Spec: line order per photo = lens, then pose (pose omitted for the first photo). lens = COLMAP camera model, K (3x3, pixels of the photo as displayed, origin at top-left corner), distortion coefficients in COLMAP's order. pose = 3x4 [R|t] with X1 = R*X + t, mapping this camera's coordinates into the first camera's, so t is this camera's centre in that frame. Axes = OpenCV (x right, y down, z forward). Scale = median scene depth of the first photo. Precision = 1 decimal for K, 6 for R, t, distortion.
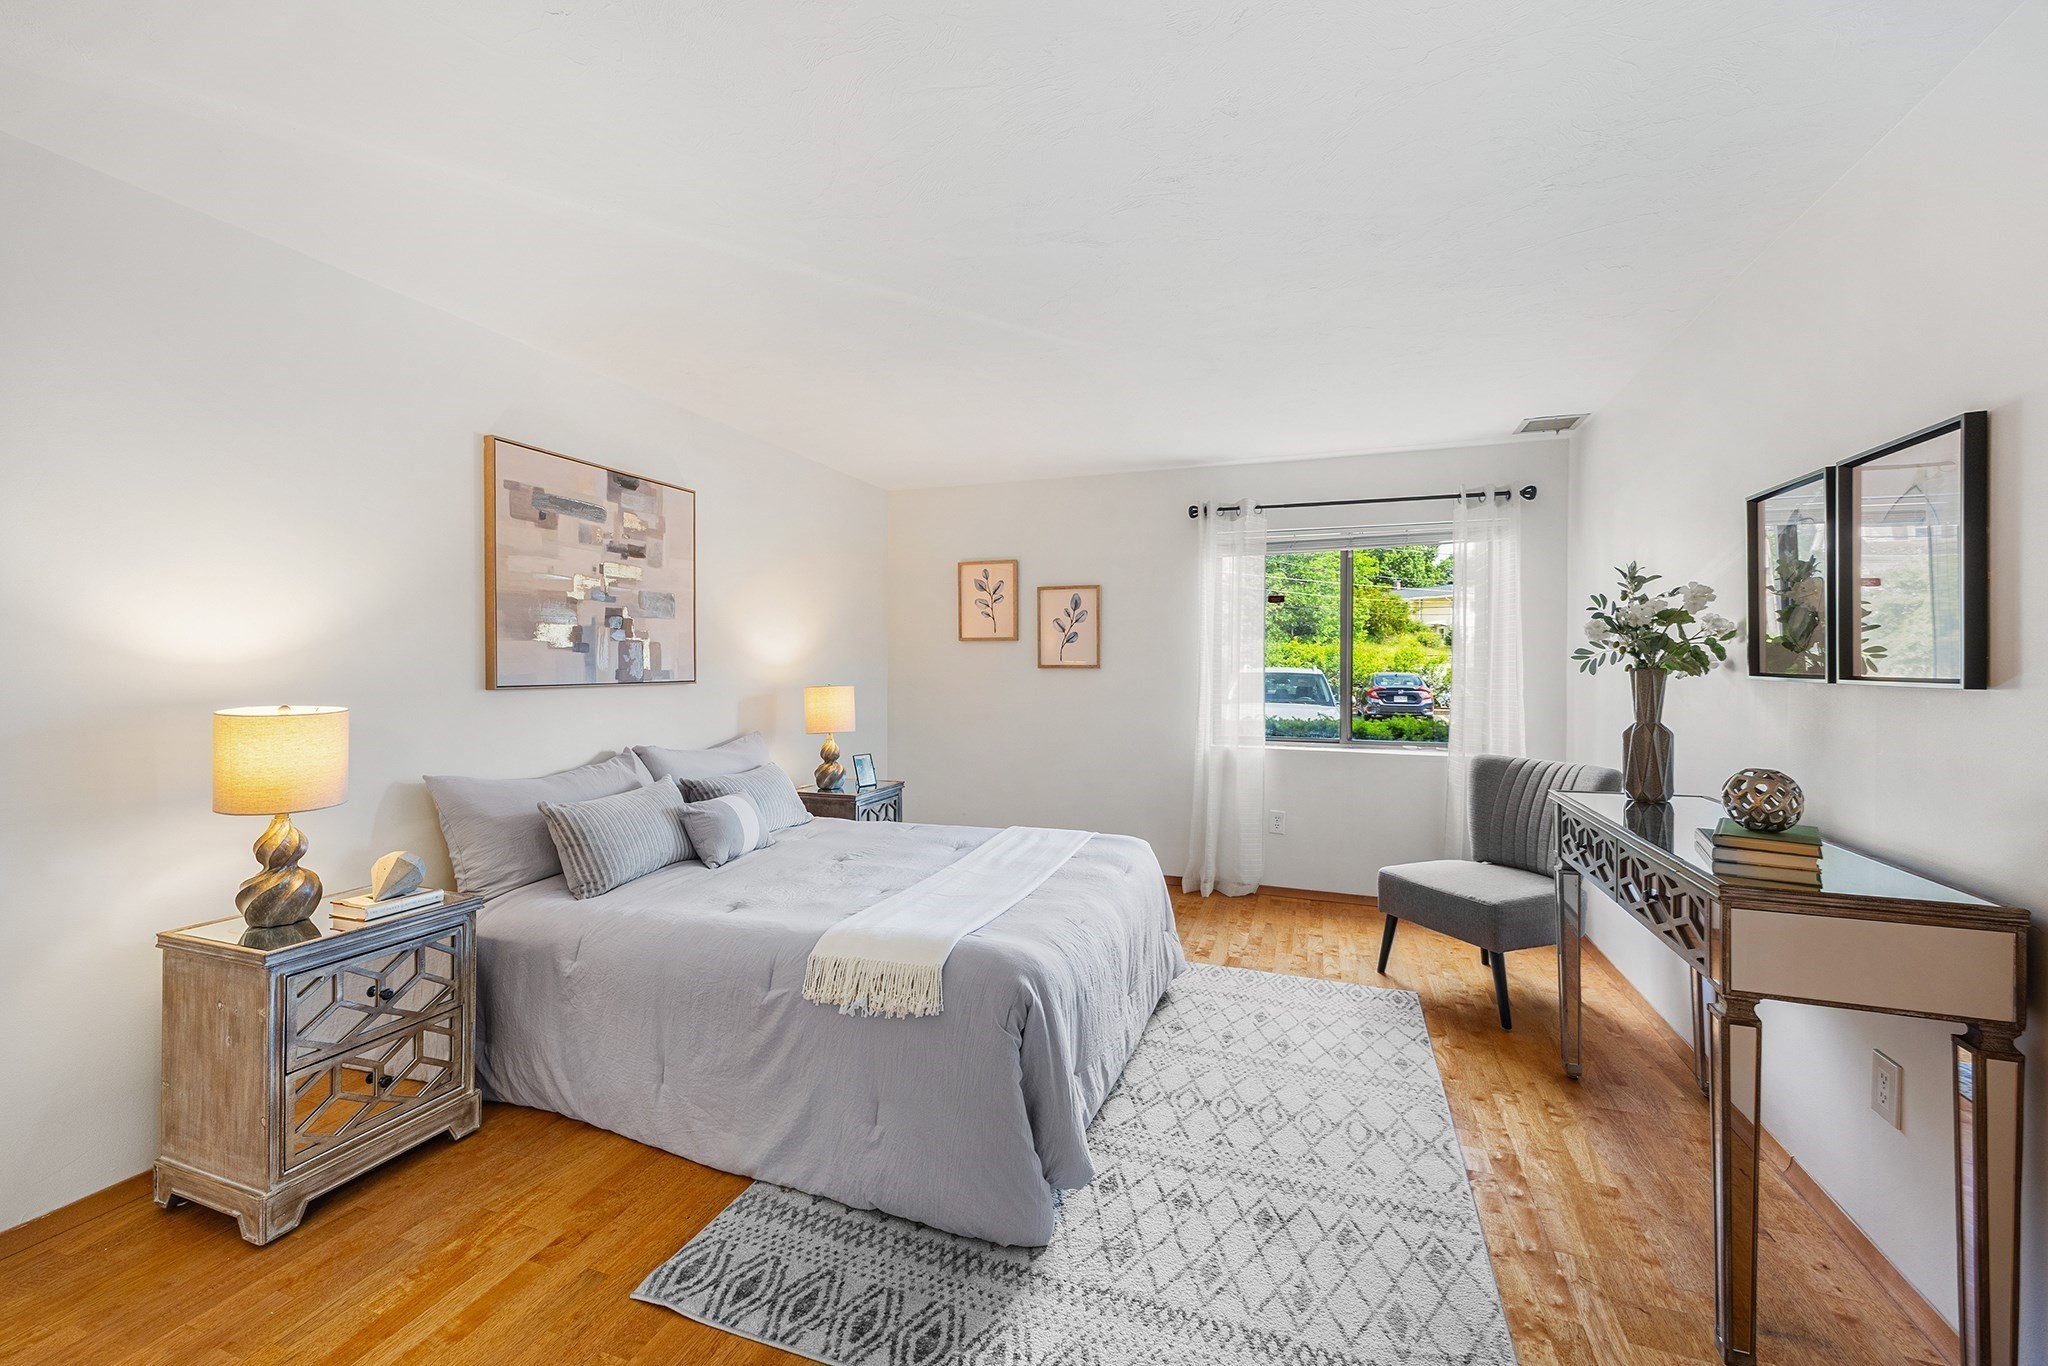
lens RADIAL K [[826.7, 0, 1022.5], [0, 826.7, 666.5], [0, 0, 1]] dist [0.003977, 0.000010]
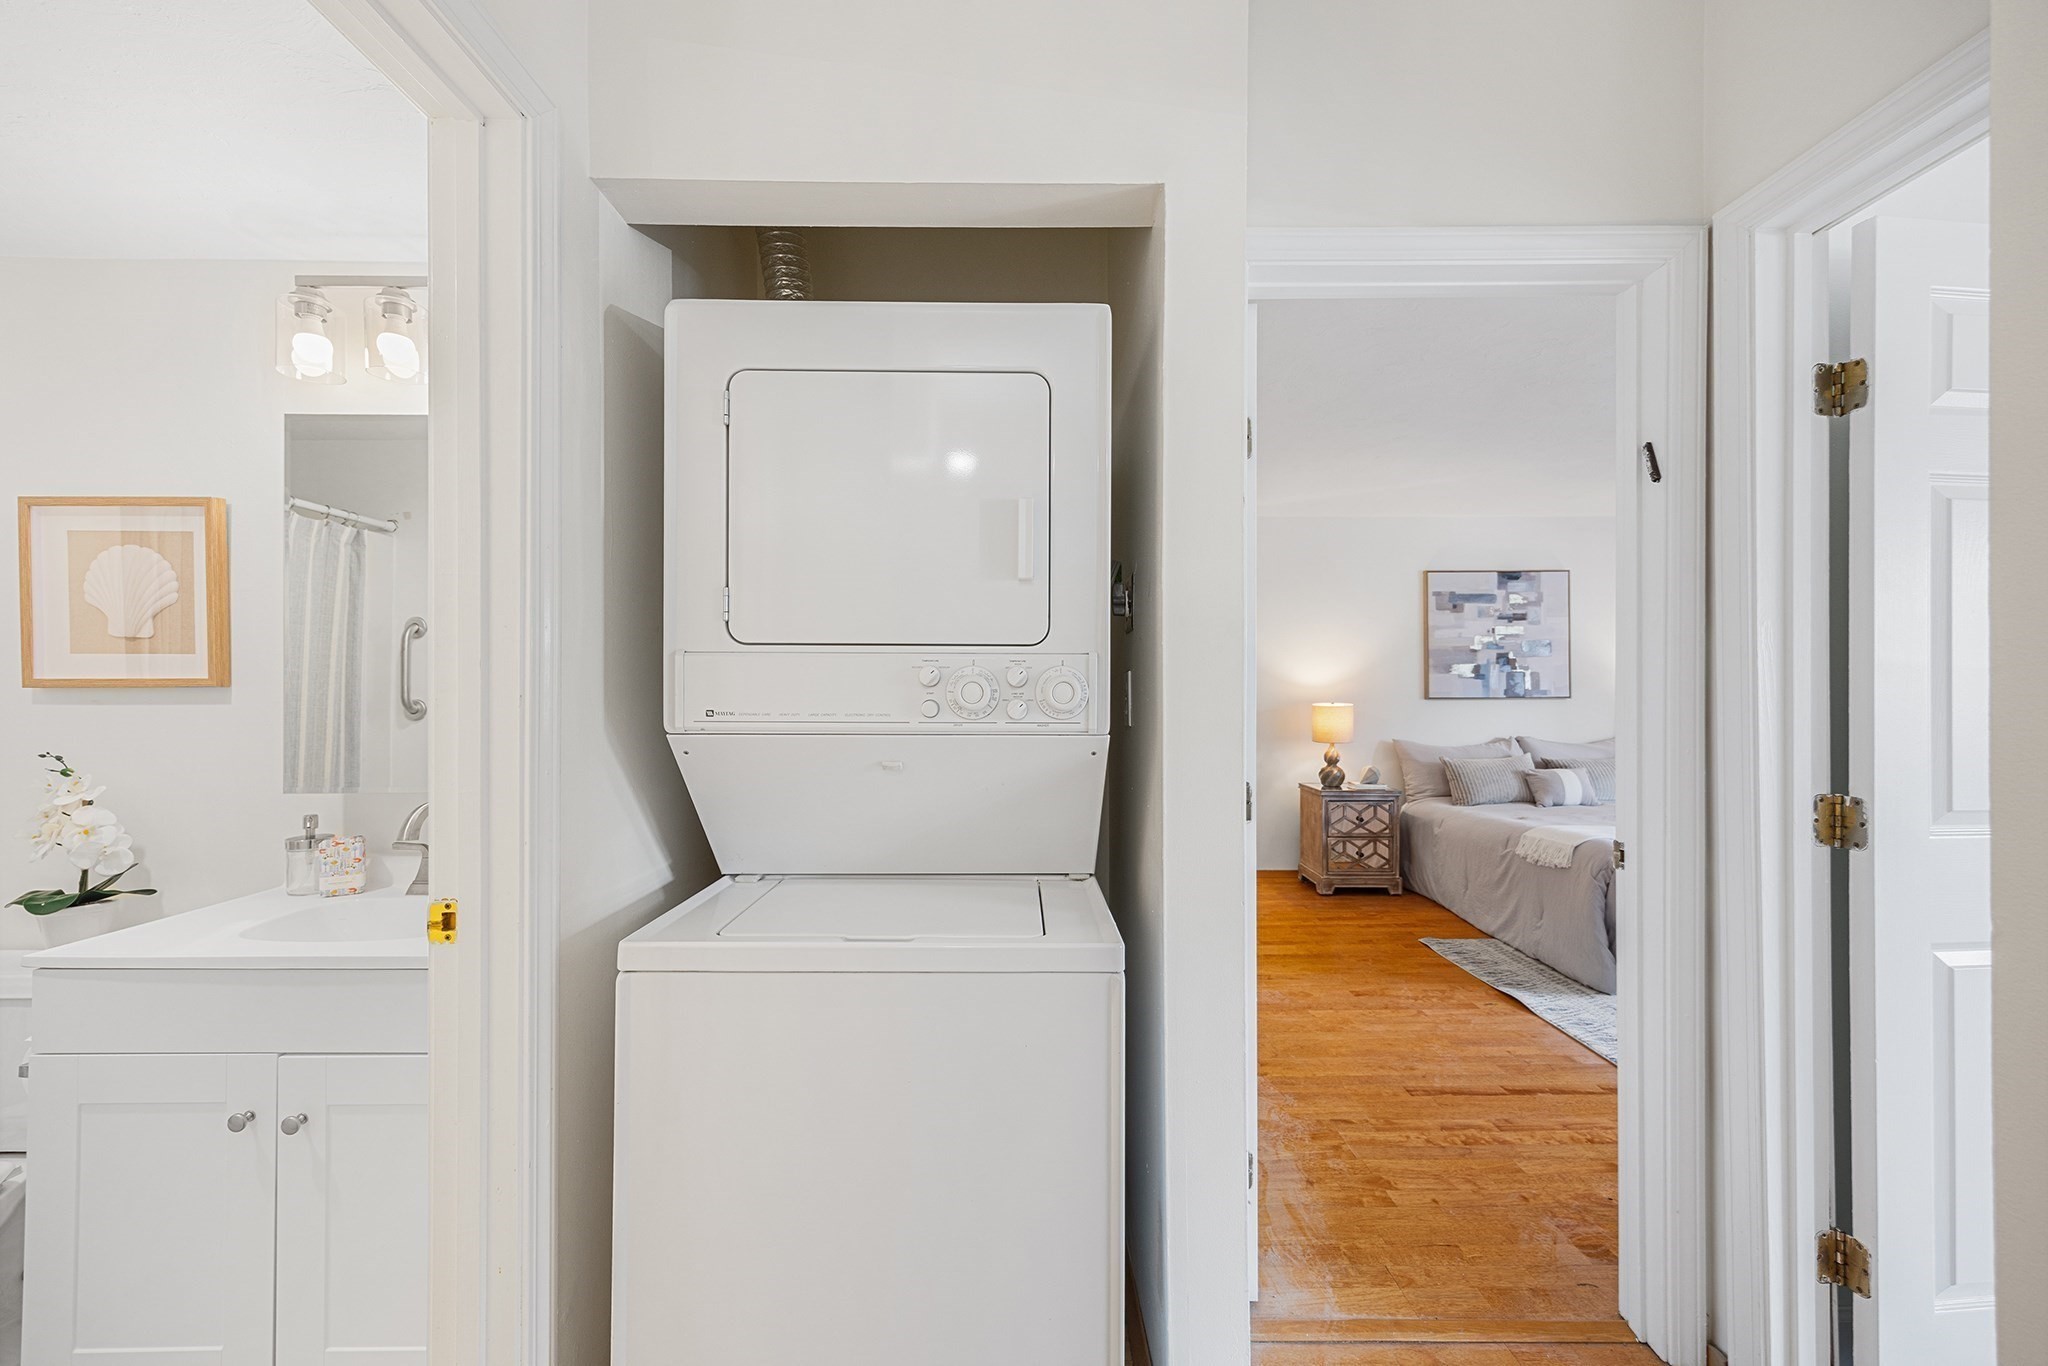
lens RADIAL K [[814.3, 0, 1029.5], [0, 814.3, 680.3], [0, 0, 1]] dist [0.007087, -0.000130]
pose [[0.354320, -0.011467, -0.935054, 0.804241], [0.000580, 0.999927, -0.012042, 0.005562], [0.935124, 0.003724, 0.354300, -0.547763]]
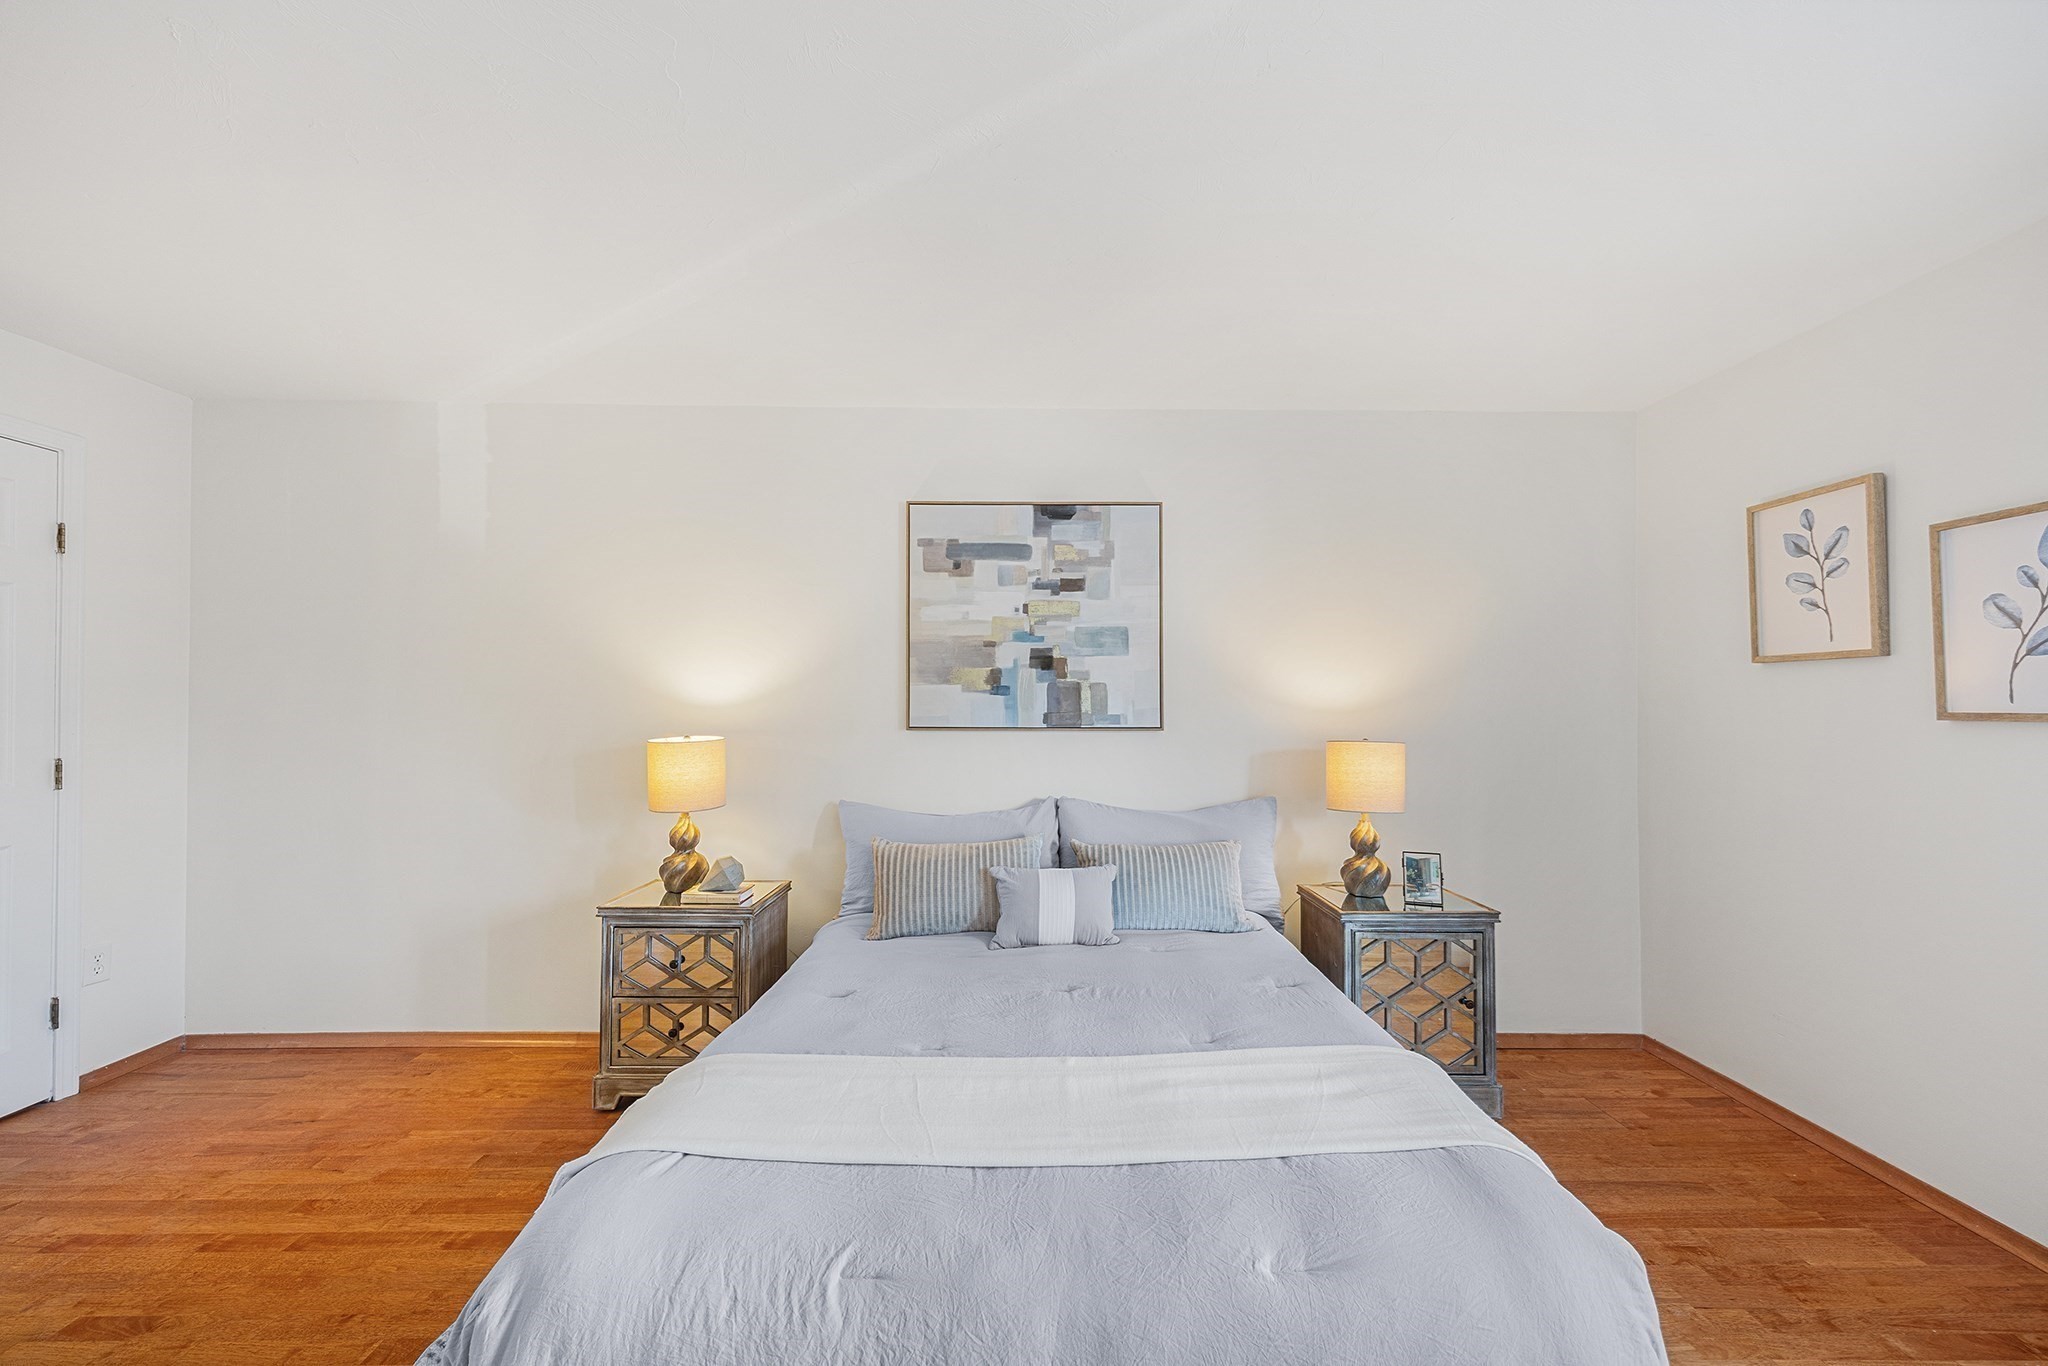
lens RADIAL K [[822.9, 0, 1023.0], [0, 822.9, 687.6], [0, 0, 1]] dist [0.003766, 0.000006]
pose [[0.345392, -0.019971, -0.938246, 0.429738], [-0.005271, 0.999716, -0.023219, -0.003546], [0.938444, 0.012965, 0.345189, 0.734531]]
